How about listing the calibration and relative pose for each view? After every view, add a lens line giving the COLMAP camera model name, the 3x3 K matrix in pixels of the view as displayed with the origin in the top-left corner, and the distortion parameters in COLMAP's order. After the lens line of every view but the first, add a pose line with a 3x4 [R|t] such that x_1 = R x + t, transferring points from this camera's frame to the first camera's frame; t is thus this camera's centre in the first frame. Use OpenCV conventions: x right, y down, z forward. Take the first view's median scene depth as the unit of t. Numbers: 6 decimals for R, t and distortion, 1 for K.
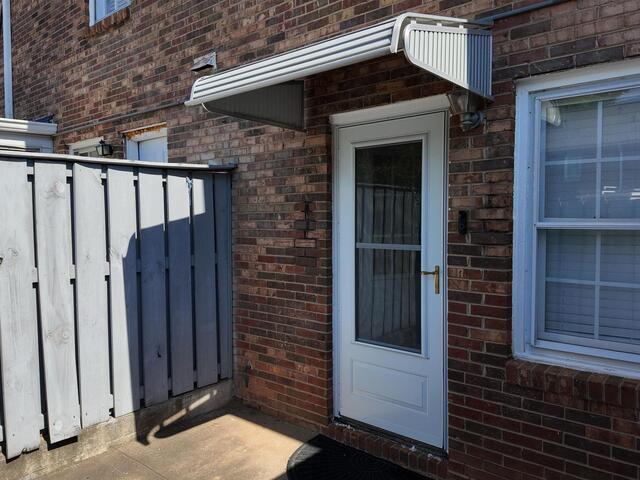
lens RADIAL K [[500.2, 0, 320.0], [0, 500.2, 240.0], [0, 0, 1]] dist [0.112025, -0.149815]
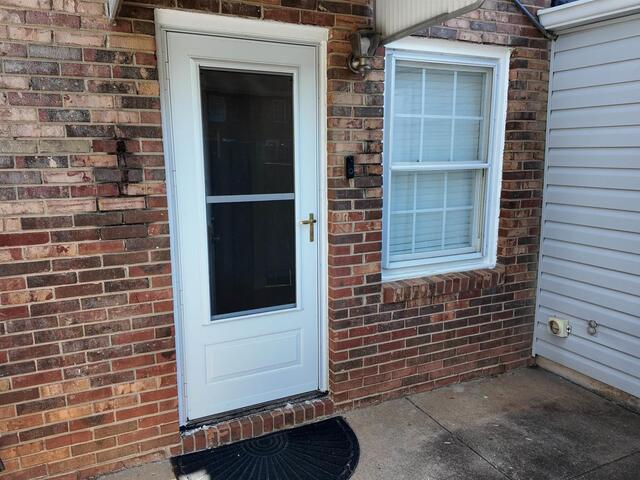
lens RADIAL K [[500.2, 0, 320.0], [0, 500.2, 240.0], [0, 0, 1]] dist [0.112025, -0.149815]
pose [[0.388164, -0.155714, 0.908340, -0.622296], [0.043035, 0.987610, 0.150913, -0.040836], [-0.920585, -0.019489, 0.390056, 0.590714]]
